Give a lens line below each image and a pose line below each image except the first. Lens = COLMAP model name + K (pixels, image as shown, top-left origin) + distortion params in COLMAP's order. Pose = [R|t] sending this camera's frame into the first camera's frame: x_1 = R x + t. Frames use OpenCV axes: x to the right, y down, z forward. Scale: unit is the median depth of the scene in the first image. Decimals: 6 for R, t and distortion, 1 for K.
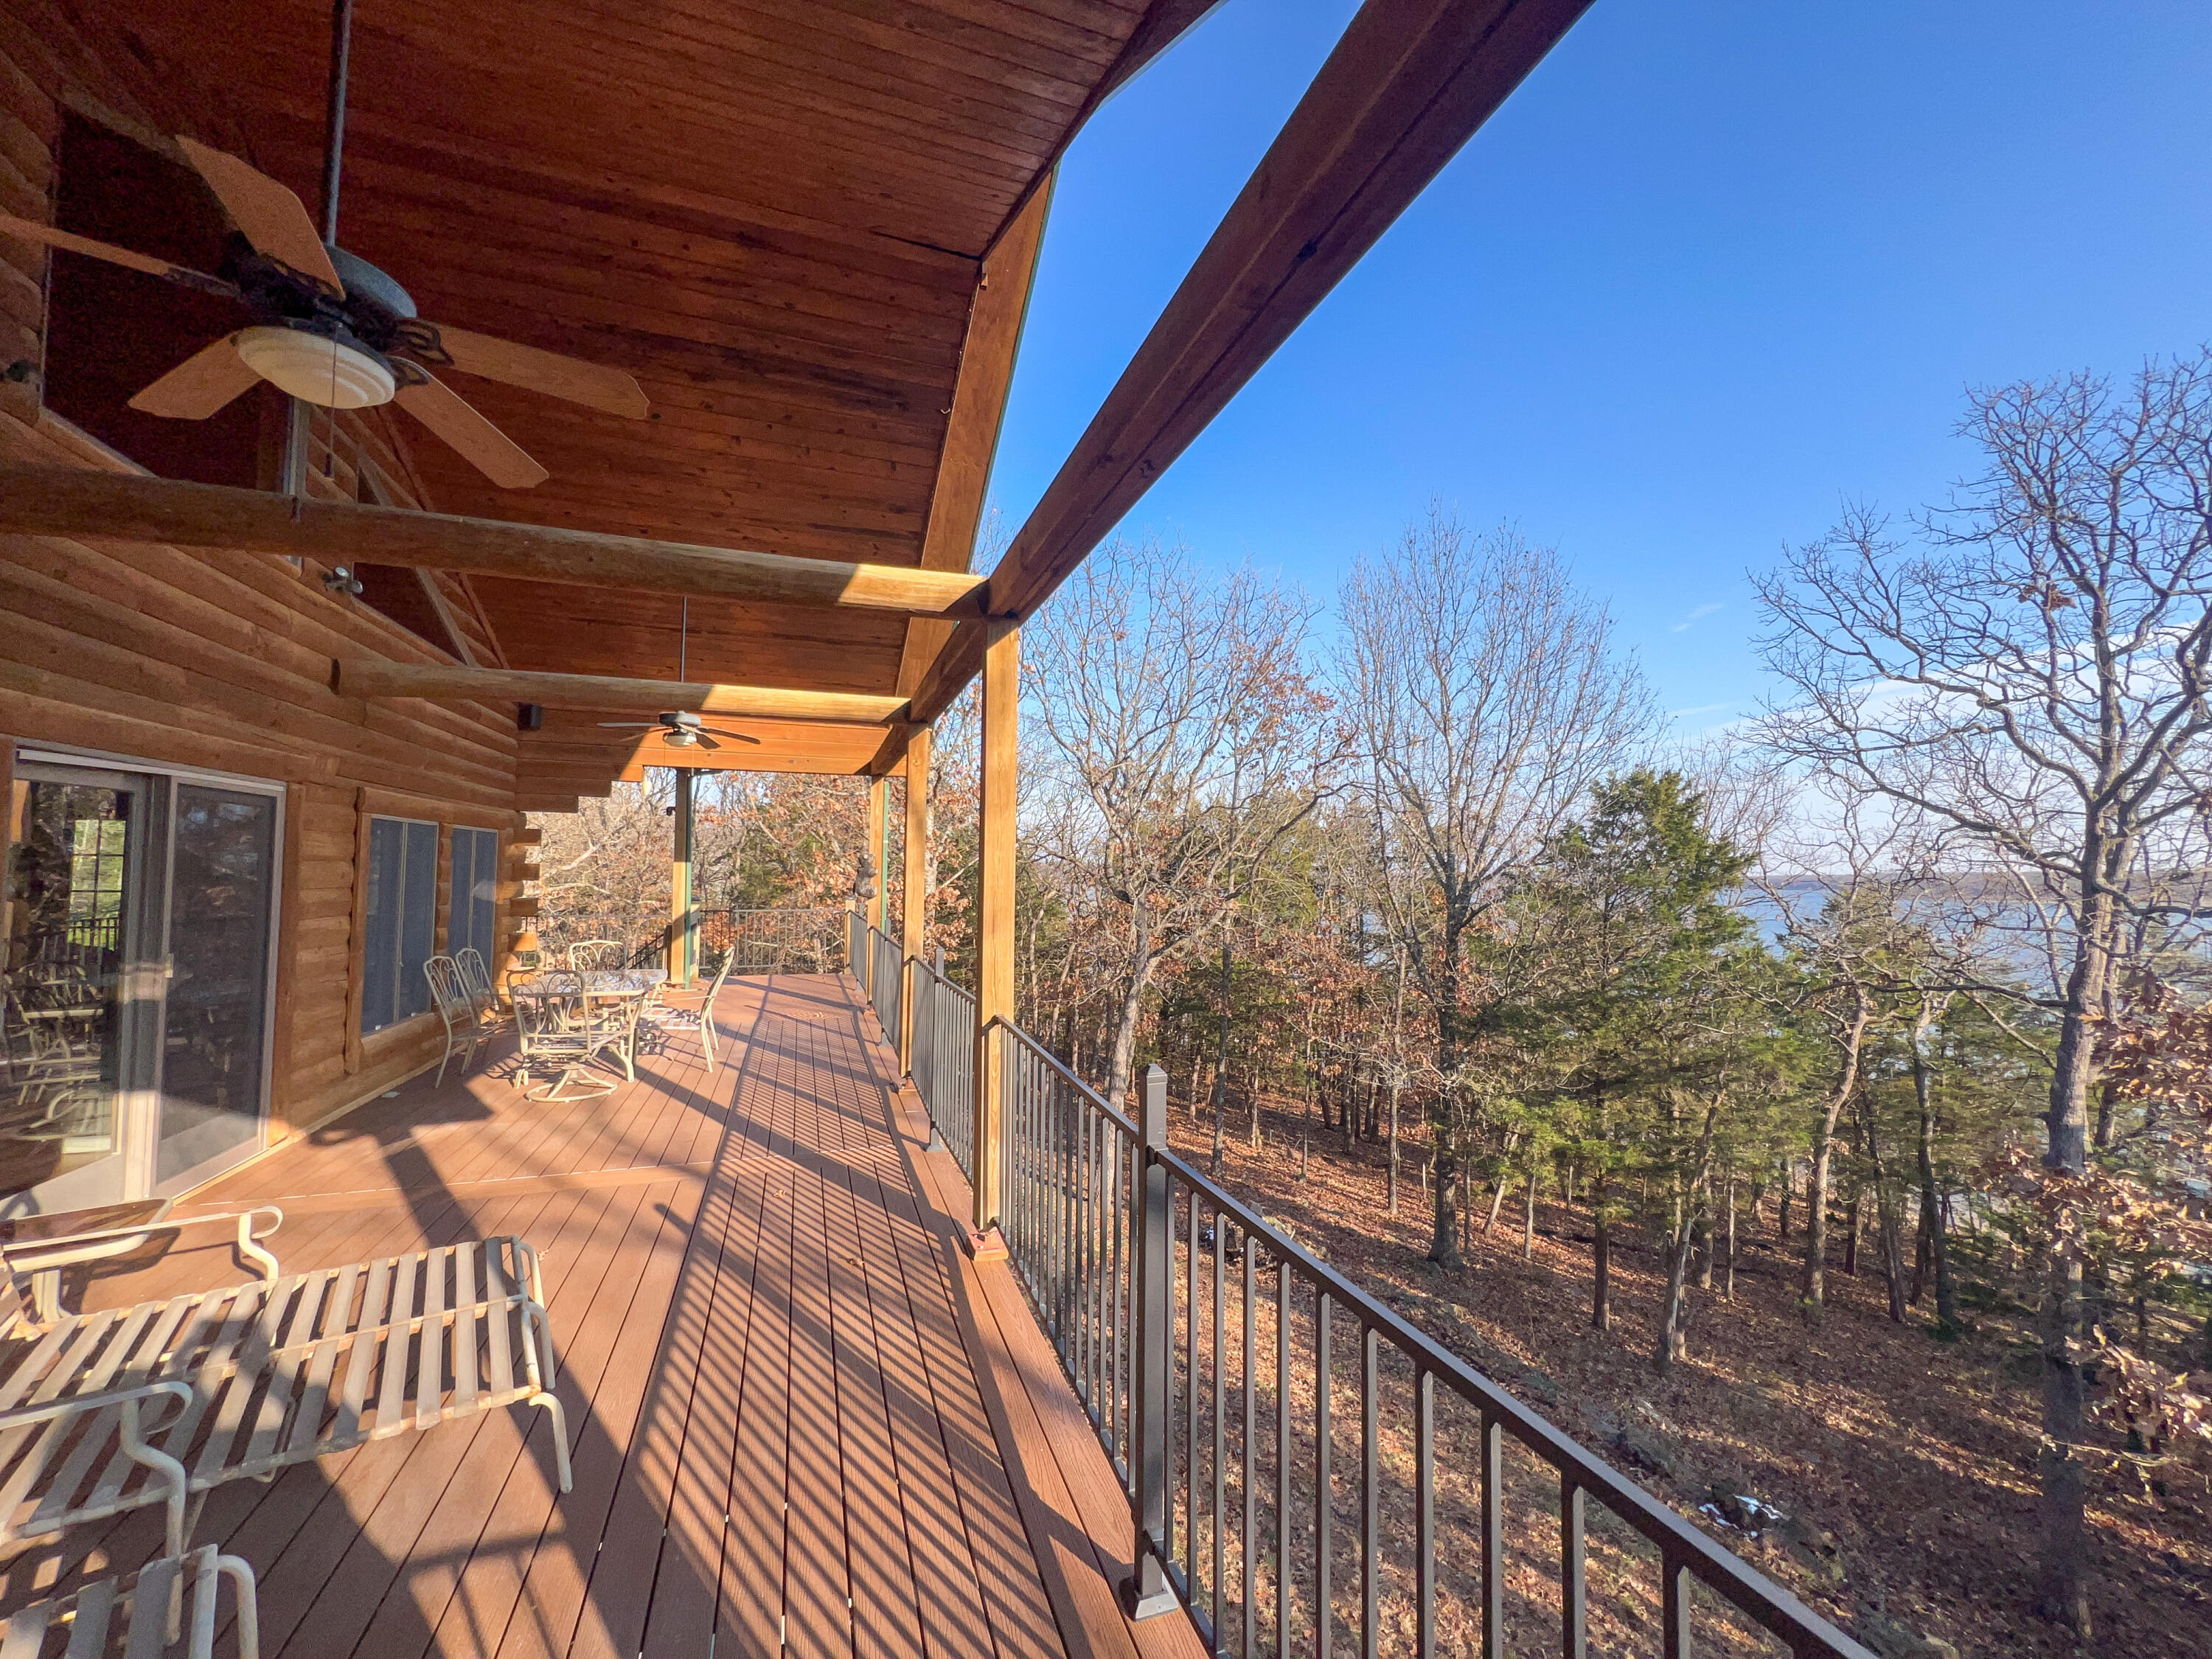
lens RADIAL K [[815.6, 0, 1110.2], [0, 815.6, 771.4], [0, 0, 1]] dist [0.001914, 0.000179]
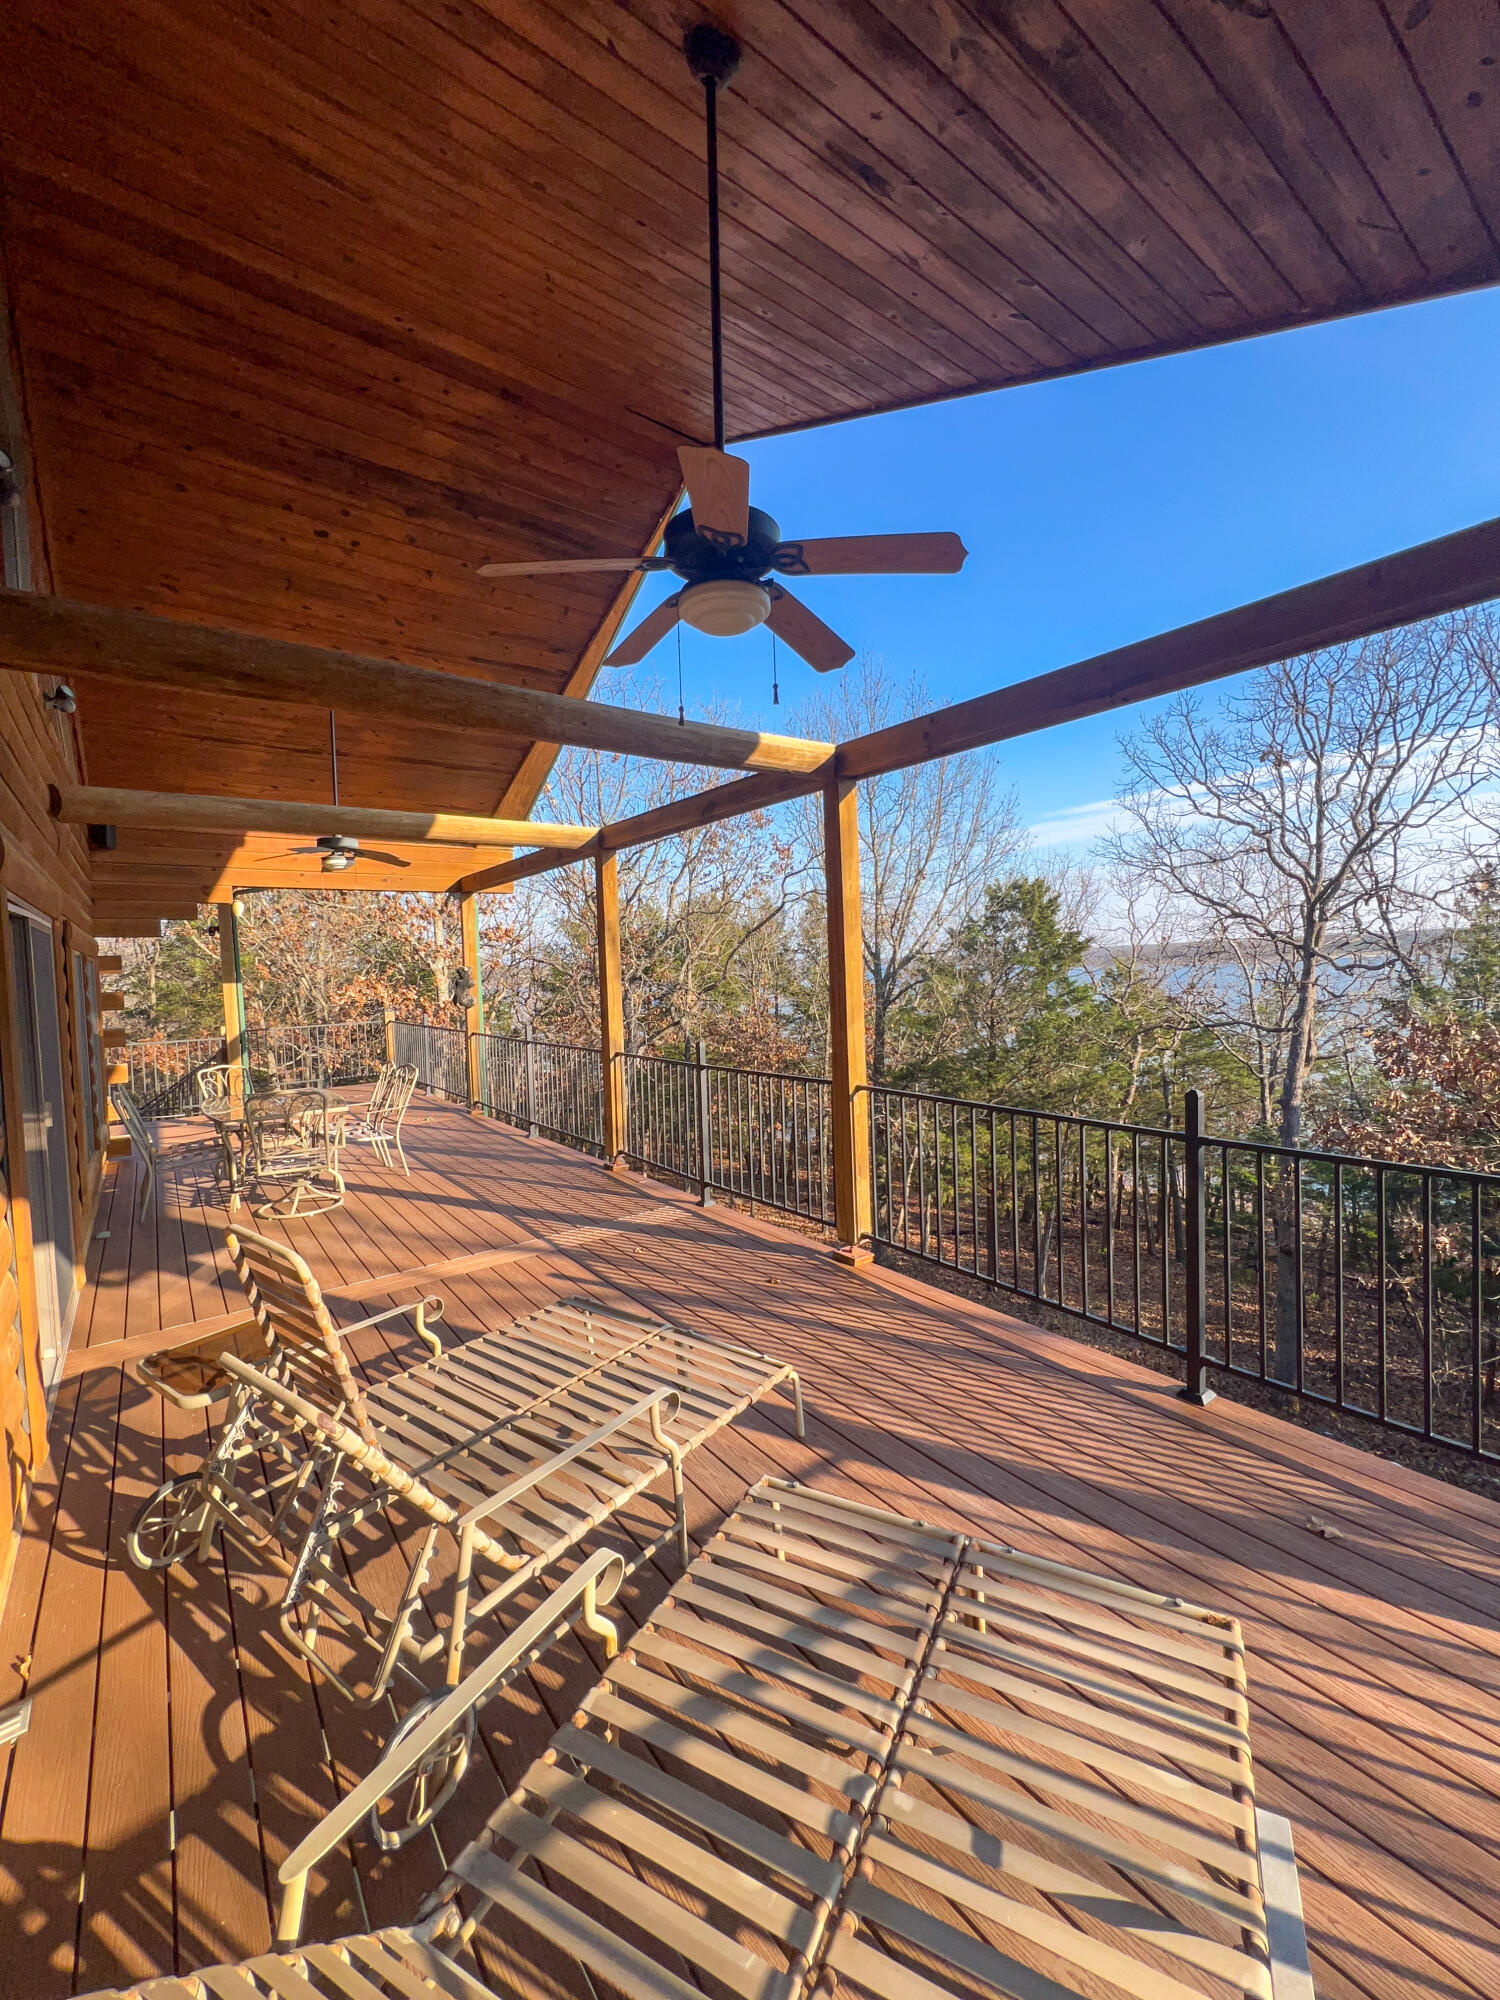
lens RADIAL K [[737.5, 0, 749.0], [0, 737.5, 926.8], [0, 0, 1]] dist [0.001914, 0.000179]
pose [[0.956404, -0.027495, 0.290749, -0.334887], [0.007829, 0.997614, 0.068589, -0.020917], [-0.291941, -0.063323, 0.954338, -0.034976]]
